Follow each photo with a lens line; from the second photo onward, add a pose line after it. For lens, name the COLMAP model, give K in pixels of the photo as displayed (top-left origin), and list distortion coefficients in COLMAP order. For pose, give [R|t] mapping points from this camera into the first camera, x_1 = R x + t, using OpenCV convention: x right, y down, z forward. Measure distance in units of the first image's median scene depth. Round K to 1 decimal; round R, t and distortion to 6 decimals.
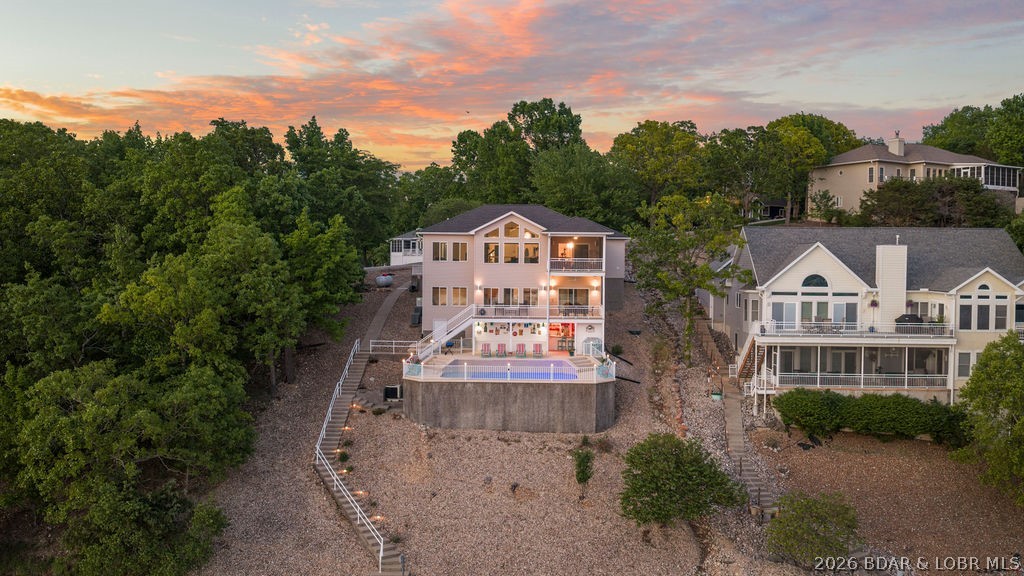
lens RADIAL K [[856.0, 0, 513.1], [0, 856.0, 266.2], [0, 0, 1]] dist [0.009576, -0.015154]
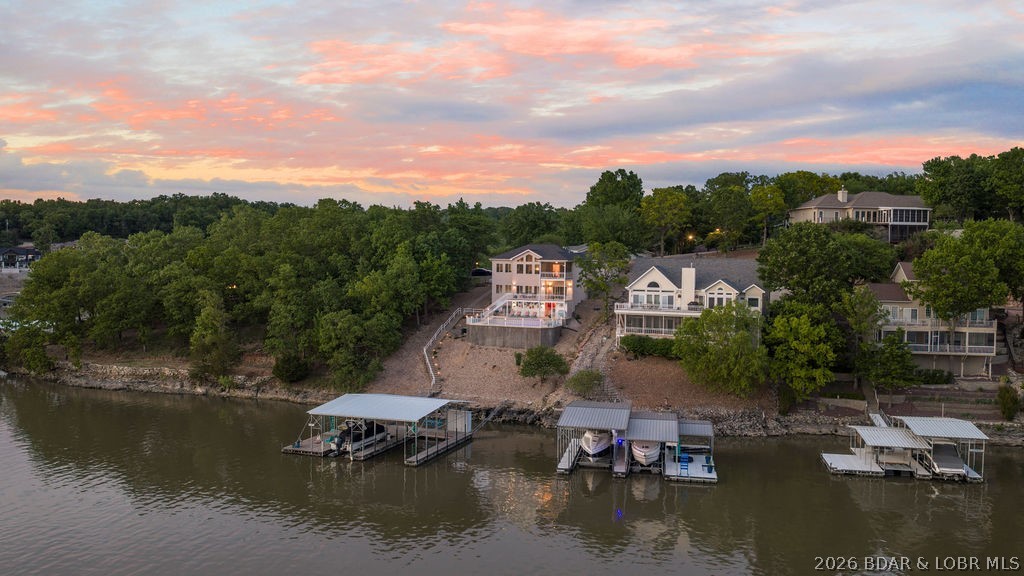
lens RADIAL K [[856.0, 0, 513.1], [0, 856.0, 266.2], [0, 0, 1]] dist [0.009576, -0.015154]
pose [[0.935104, 0.008435, -0.354273, 0.719157], [-0.005945, 0.999949, 0.008116, -0.040029], [0.354323, -0.005483, 0.935107, -1.001763]]
